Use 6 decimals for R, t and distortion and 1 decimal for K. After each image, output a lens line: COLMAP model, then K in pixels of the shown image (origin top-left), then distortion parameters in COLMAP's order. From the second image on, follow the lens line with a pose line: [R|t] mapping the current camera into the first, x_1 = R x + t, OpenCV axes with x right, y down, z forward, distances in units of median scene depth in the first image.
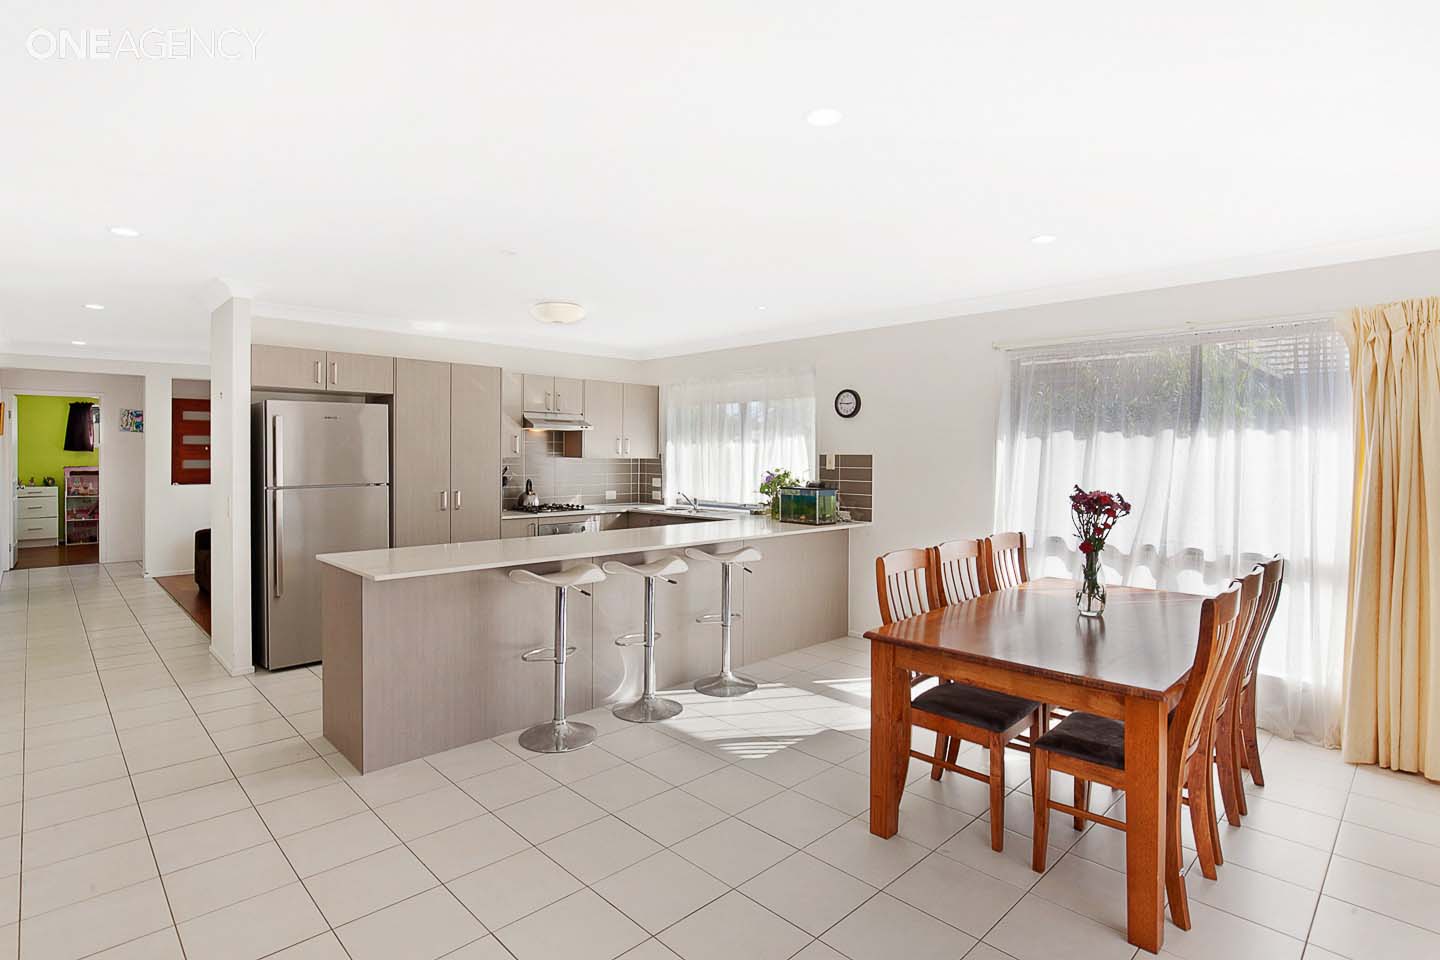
lens RADIAL K [[689.2, 0, 719.3], [0, 689.2, 476.5], [0, 0, 1]] dist [-0.005803, 0.000150]
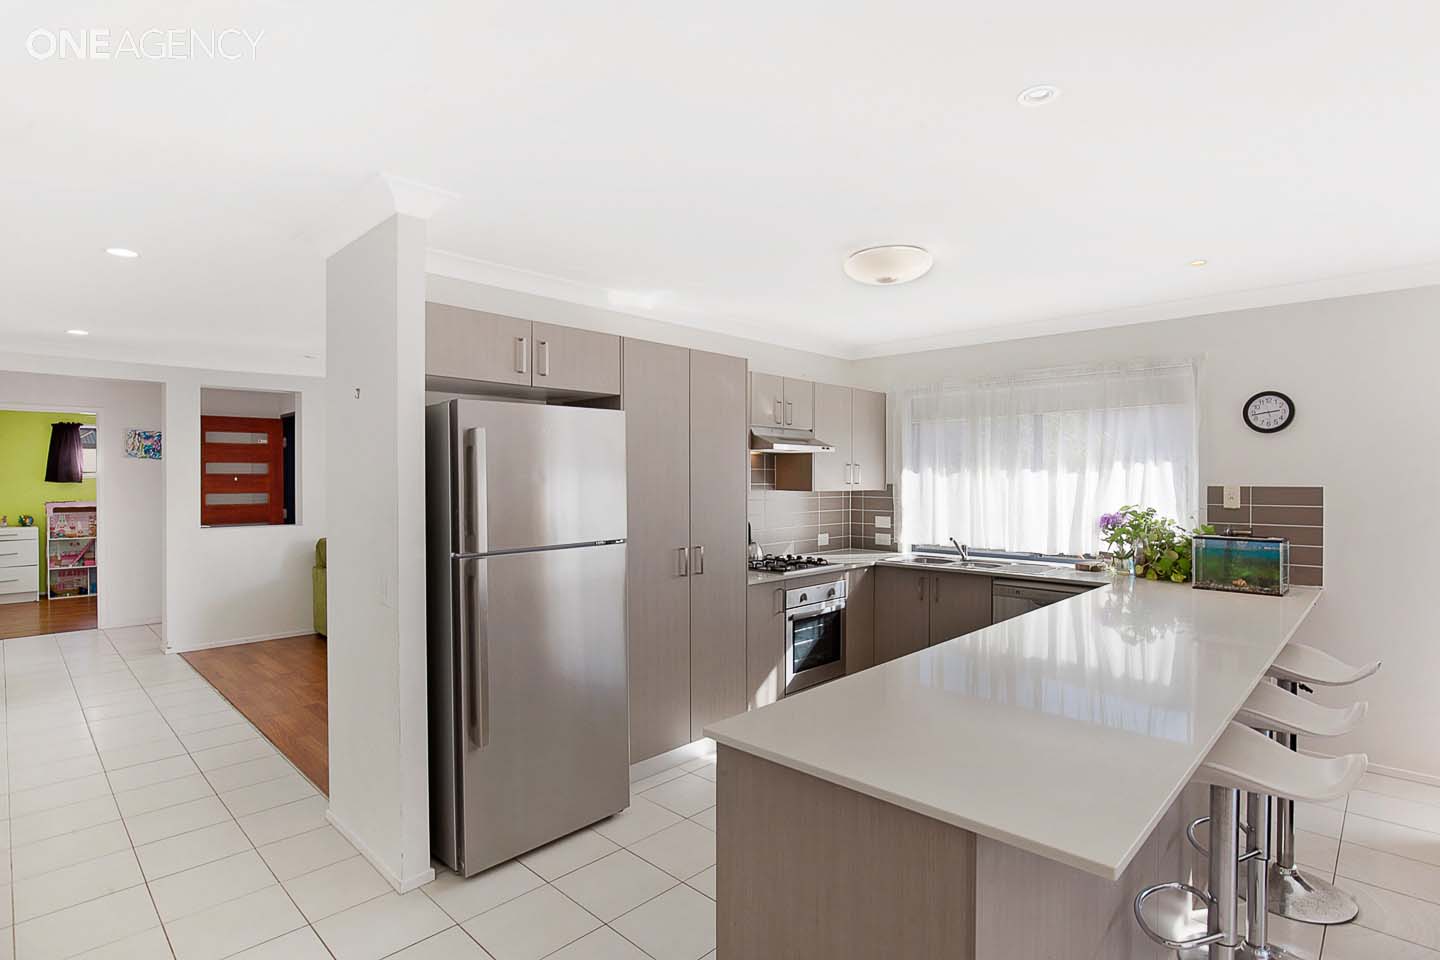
lens RADIAL K [[689.2, 0, 757.0], [0, 689.2, 501.8], [0, 0, 1]] dist [-0.005803, 0.000150]
pose [[0.998735, -0.007303, 0.049759, -0.270654], [0.007245, 0.999973, 0.001357, -0.016077], [-0.049767, -0.000994, 0.998760, 0.260167]]
